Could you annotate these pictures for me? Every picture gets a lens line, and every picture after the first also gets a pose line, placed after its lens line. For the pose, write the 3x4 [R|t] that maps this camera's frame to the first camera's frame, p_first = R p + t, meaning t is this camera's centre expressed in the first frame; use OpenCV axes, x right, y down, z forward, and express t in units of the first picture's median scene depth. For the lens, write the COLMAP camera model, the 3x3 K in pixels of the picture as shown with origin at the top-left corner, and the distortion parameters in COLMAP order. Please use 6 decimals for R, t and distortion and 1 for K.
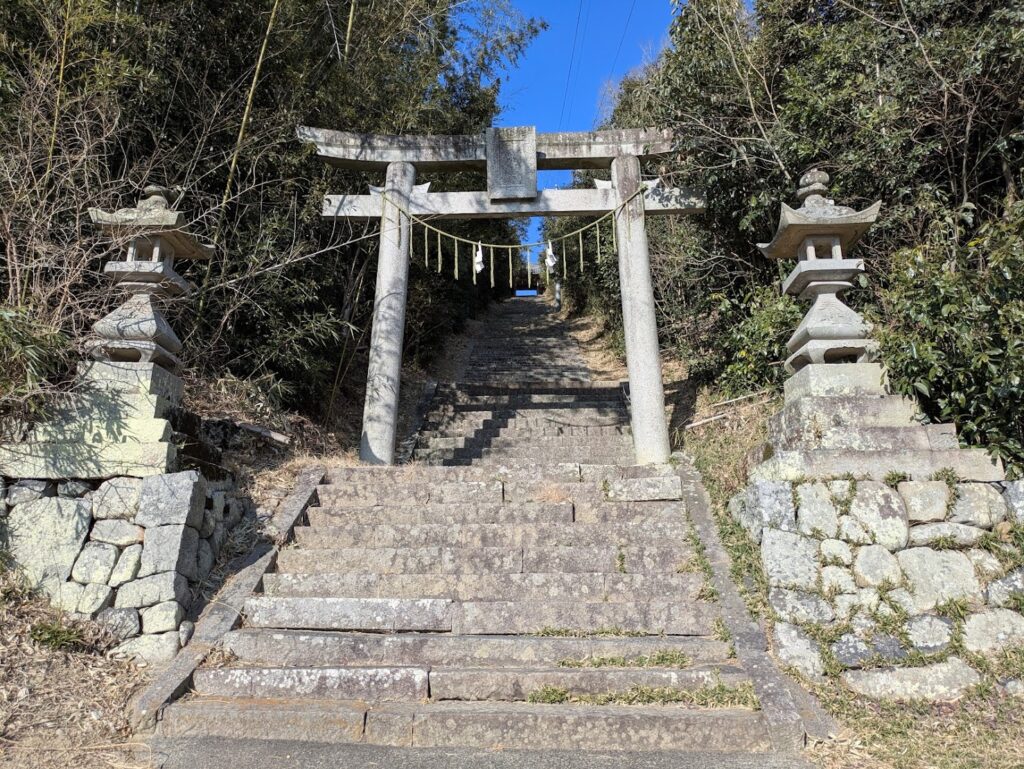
lens RADIAL K [[762.9, 0, 512.0], [0, 762.9, 384.5], [0, 0, 1]] dist [0.002850, 0.000801]
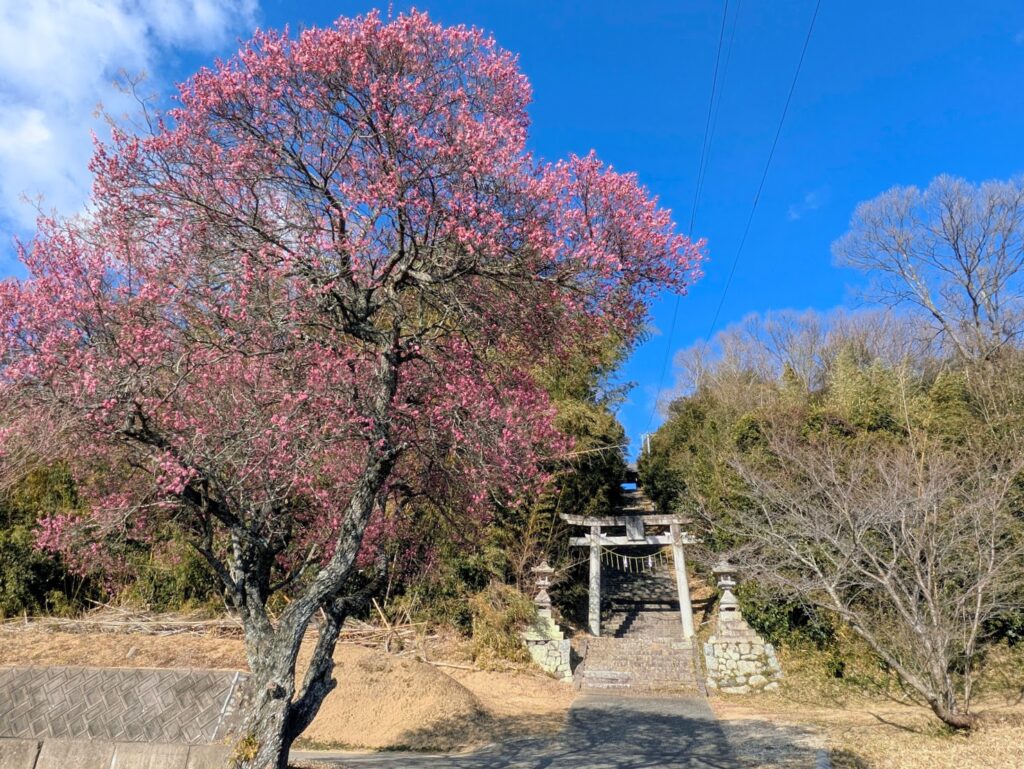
lens RADIAL K [[655.1, 0, 512.0], [0, 655.1, 384.5], [0, 0, 1]] dist [0.000742, 0.000151]
pose [[0.987984, -0.043206, -0.148397, -0.115033], [0.004407, 0.967617, -0.252385, -0.311571], [0.154496, 0.248698, 0.956180, -2.662068]]
